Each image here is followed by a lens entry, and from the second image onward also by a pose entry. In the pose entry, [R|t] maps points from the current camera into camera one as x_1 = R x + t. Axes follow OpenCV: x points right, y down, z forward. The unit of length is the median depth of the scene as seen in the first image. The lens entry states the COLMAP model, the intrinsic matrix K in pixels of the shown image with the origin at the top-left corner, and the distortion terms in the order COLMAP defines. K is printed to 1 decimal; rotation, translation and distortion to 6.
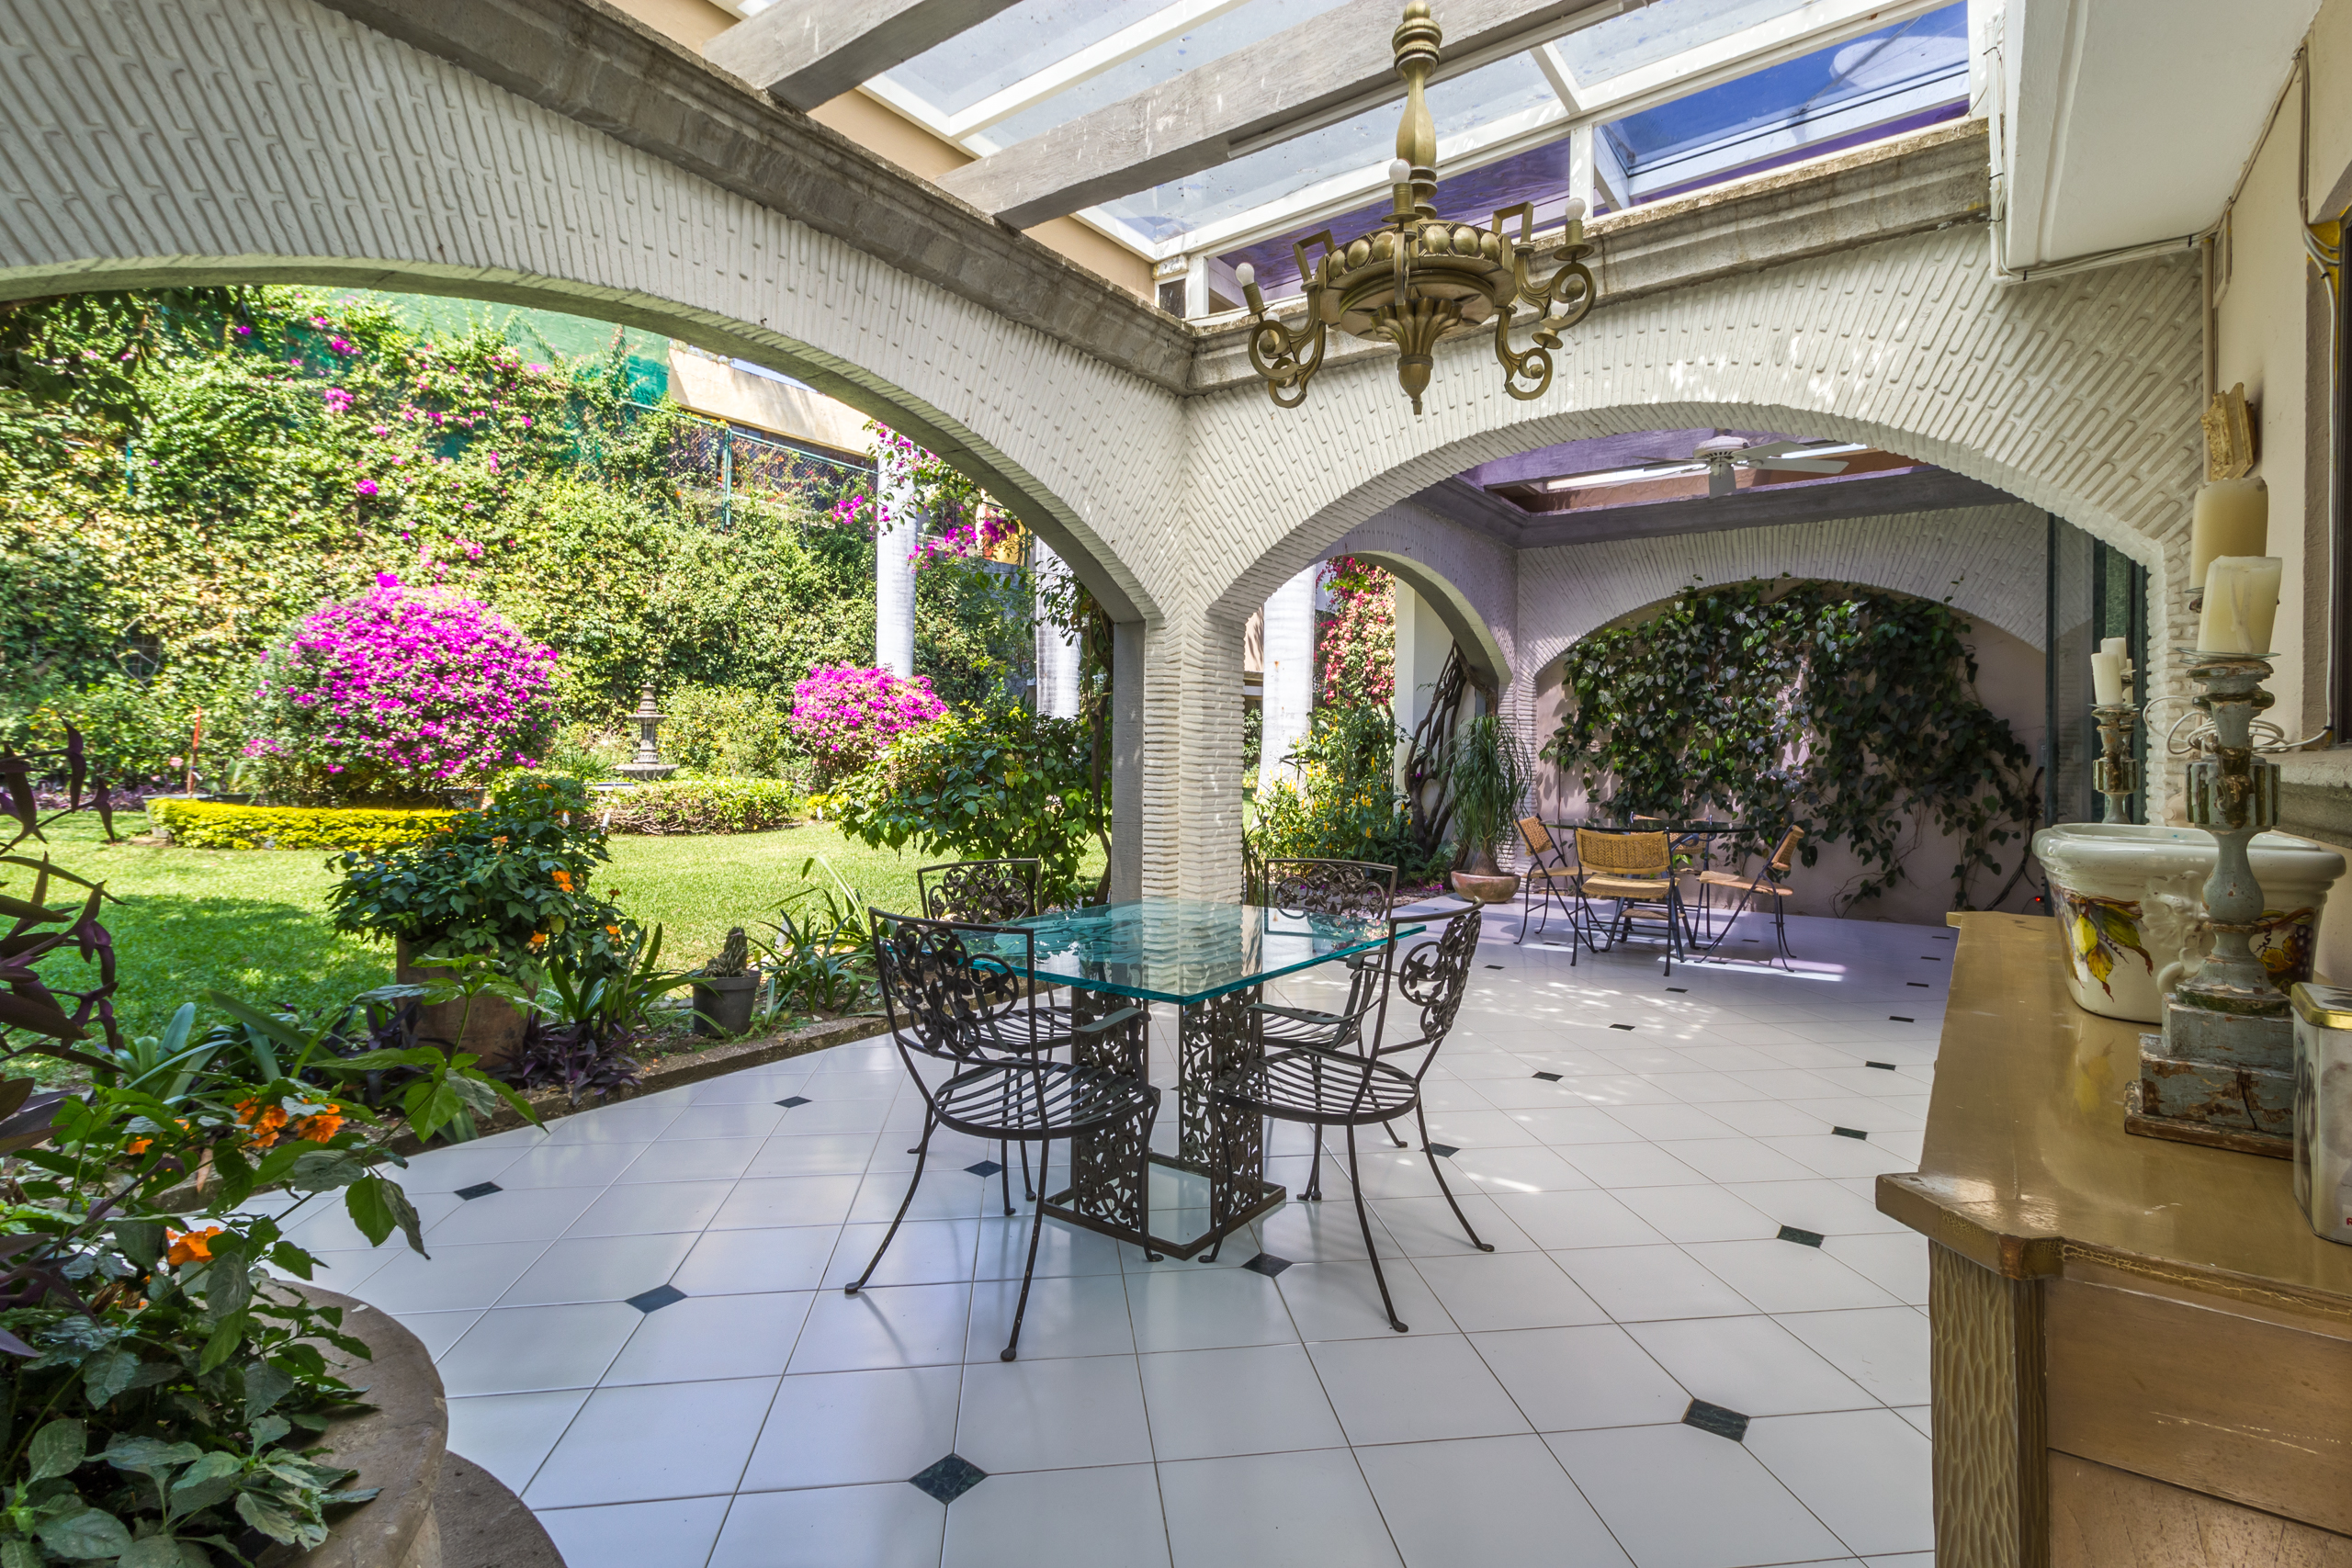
lens RADIAL K [[1086.4, 0, 1175.8], [0, 1086.4, 777.2], [0, 0, 1]] dist [0.008889, -0.000898]
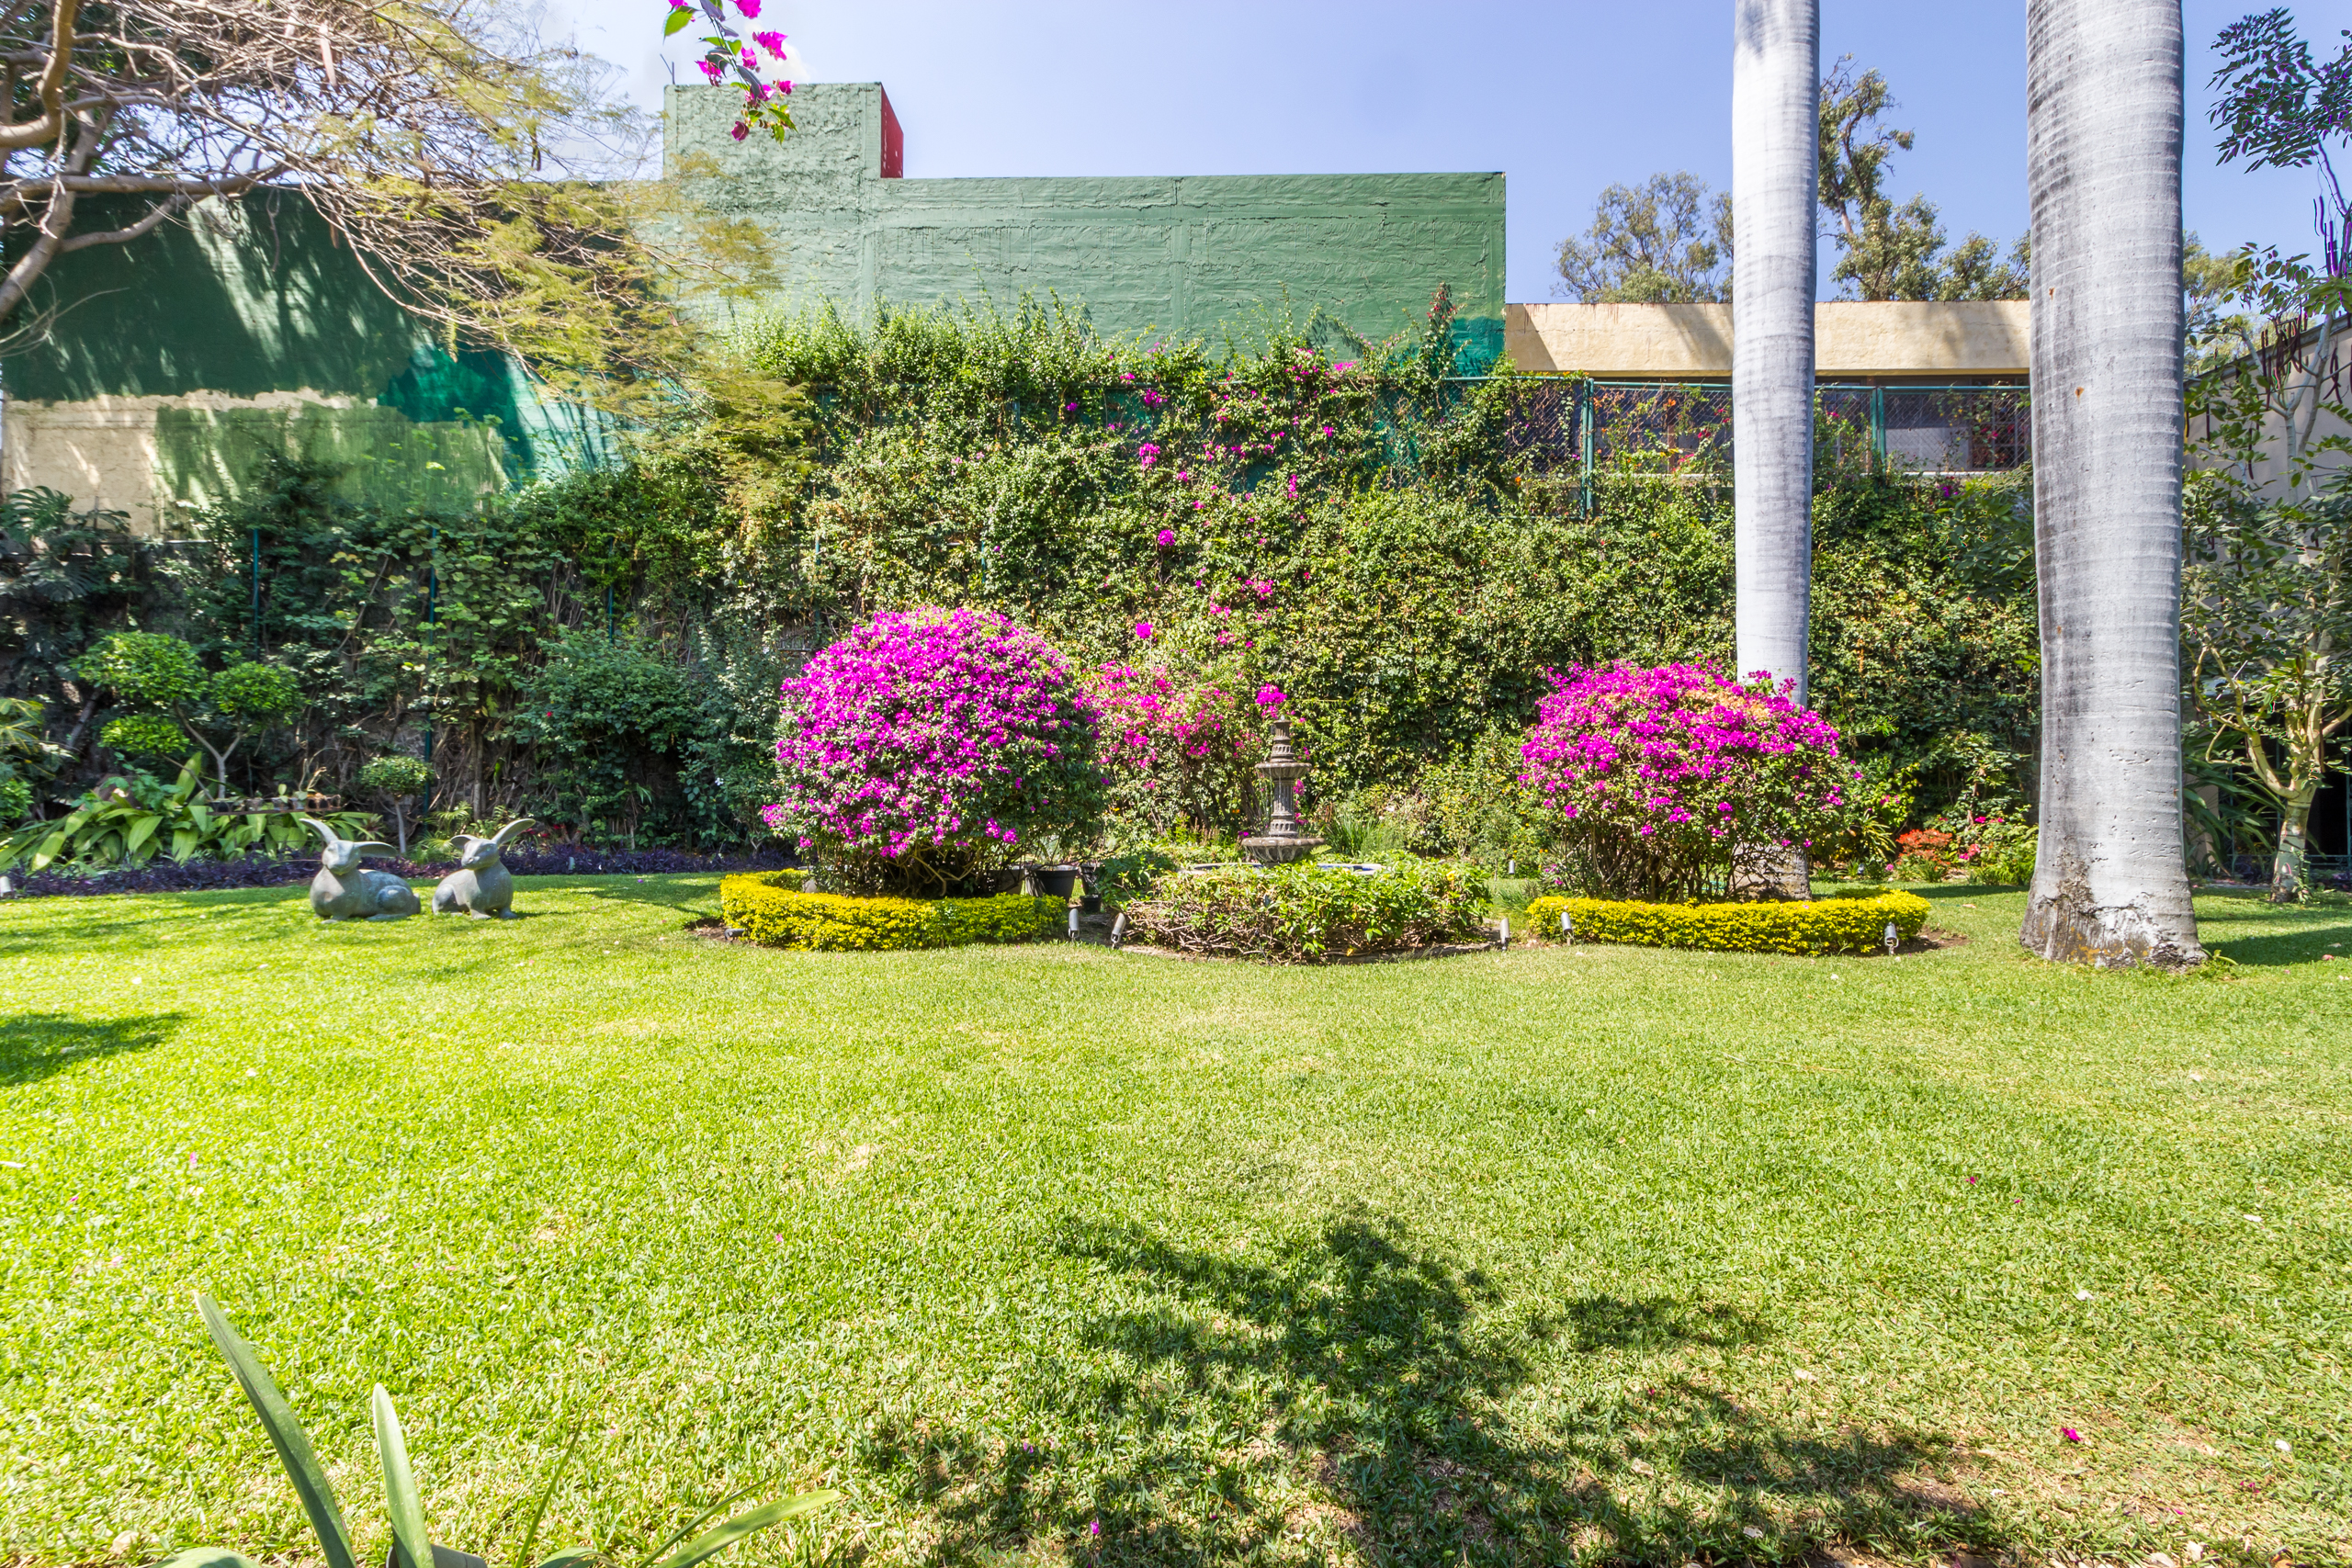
lens RADIAL K [[1086.4, 0, 1171.9], [0, 1086.4, 791.5], [0, 0, 1]] dist [0.008889, -0.000898]
pose [[0.588126, -0.022585, -0.808454, 0.012015], [-0.018321, 0.998981, -0.041235, -0.008988], [0.808562, 0.039063, 0.587113, 0.429281]]
